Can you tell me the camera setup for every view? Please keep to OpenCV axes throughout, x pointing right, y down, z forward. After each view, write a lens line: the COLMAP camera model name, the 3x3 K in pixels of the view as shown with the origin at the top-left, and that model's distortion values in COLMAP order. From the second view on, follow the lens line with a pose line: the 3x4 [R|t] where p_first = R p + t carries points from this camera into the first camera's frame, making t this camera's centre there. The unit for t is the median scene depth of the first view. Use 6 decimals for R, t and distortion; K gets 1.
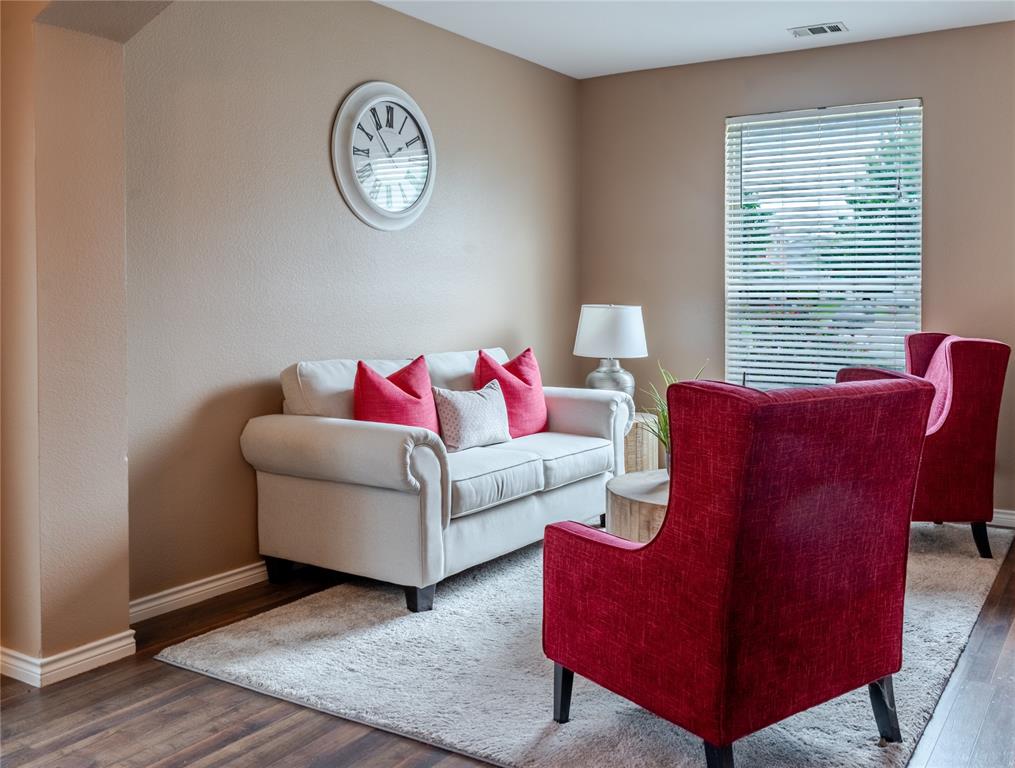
lens RADIAL K [[878.6, 0, 508.7], [0, 878.6, 374.1], [0, 0, 1]] dist [0.018094, -0.007856]
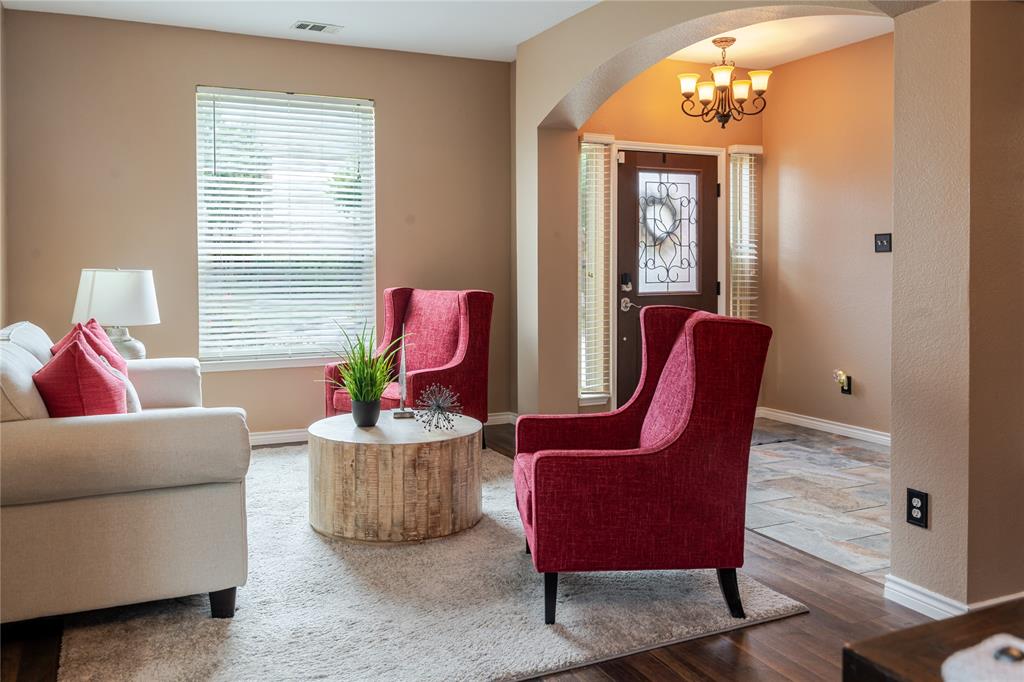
lens RADIAL K [[807.5, 0, 508.5], [0, 807.5, 333.2], [0, 0, 1]] dist [0.007733, -0.002945]
pose [[0.590352, -0.076849, 0.803479, -0.565627], [0.076378, 0.996309, 0.039173, -0.022718], [-0.803524, 0.038242, 0.594043, 0.281498]]
